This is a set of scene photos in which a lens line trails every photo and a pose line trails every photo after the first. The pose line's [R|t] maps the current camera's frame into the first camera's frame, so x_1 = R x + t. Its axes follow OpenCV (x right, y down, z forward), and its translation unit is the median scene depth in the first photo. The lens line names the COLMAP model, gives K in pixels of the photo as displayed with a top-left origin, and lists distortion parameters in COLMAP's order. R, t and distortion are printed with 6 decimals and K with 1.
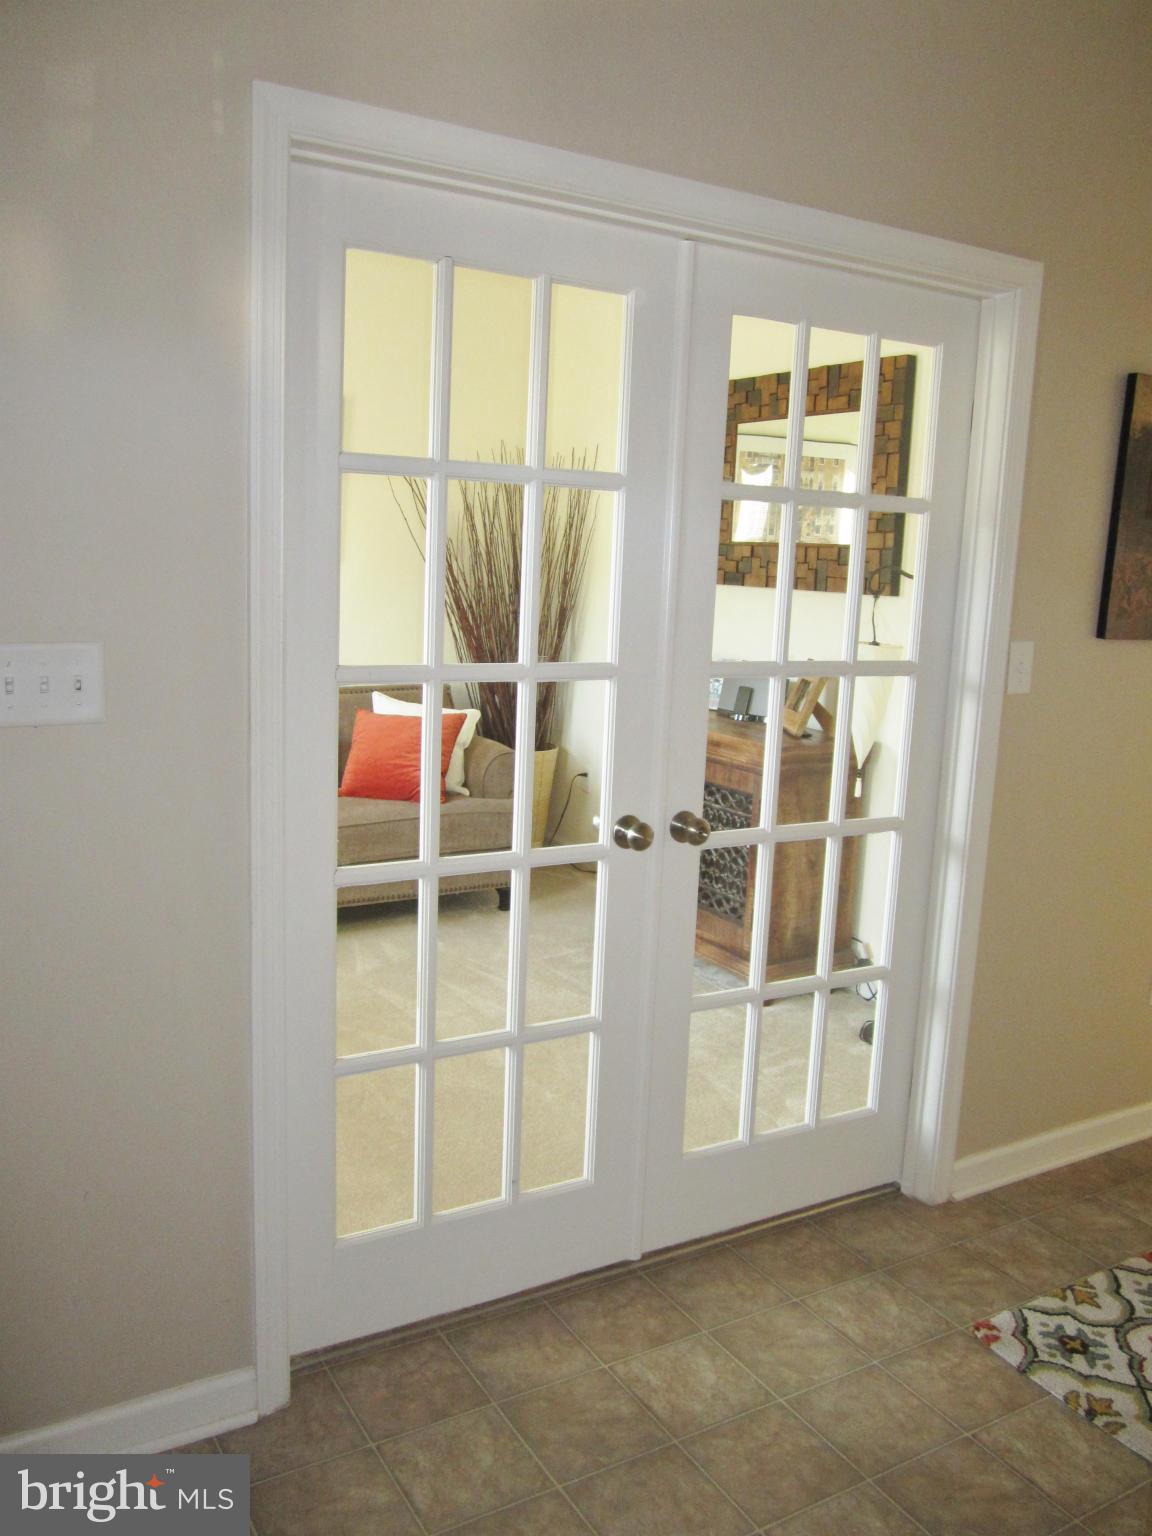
lens RADIAL K [[1272.3, 0, 576.0], [0, 1272.3, 768.0], [0, 0, 1]] dist [-0.043270, 0.011934]
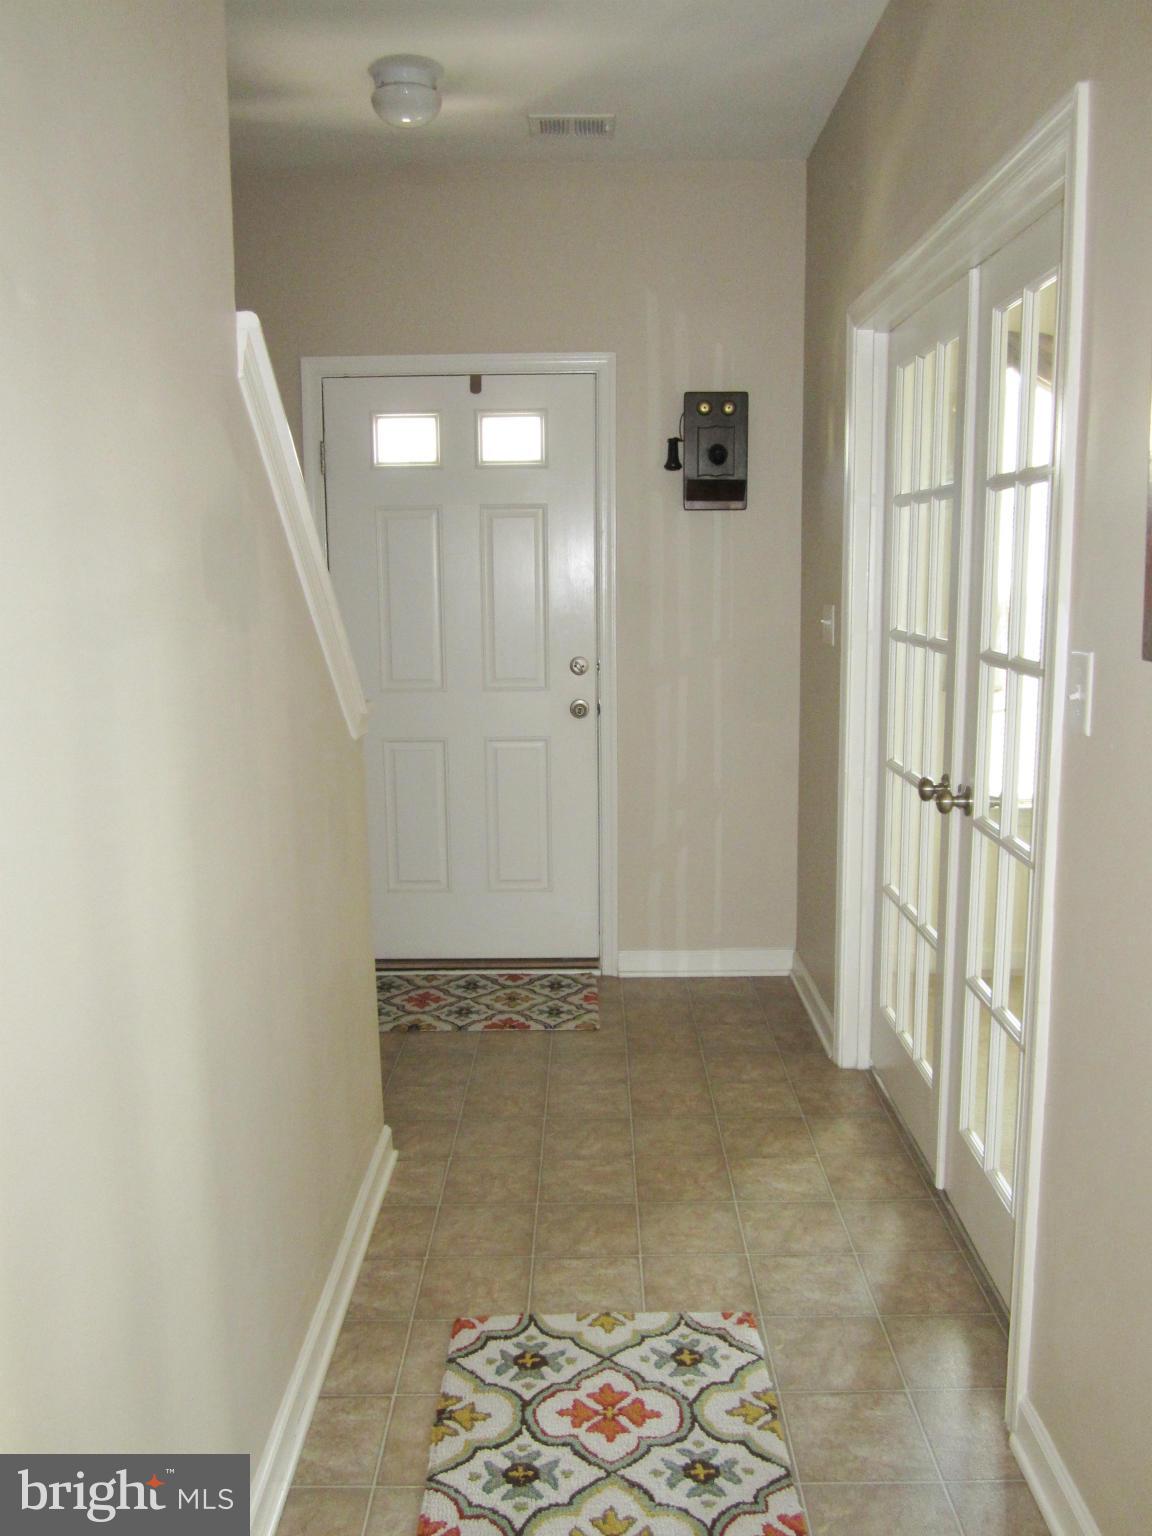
lens RADIAL K [[1272.3, 0, 576.0], [0, 1272.3, 768.0], [0, 0, 1]] dist [-0.043270, 0.011934]
pose [[-0.520806, 0.101545, -0.847614, 1.238605], [-0.154555, 0.965276, 0.210606, -0.164623], [0.839568, 0.240688, -0.487027, 1.321850]]
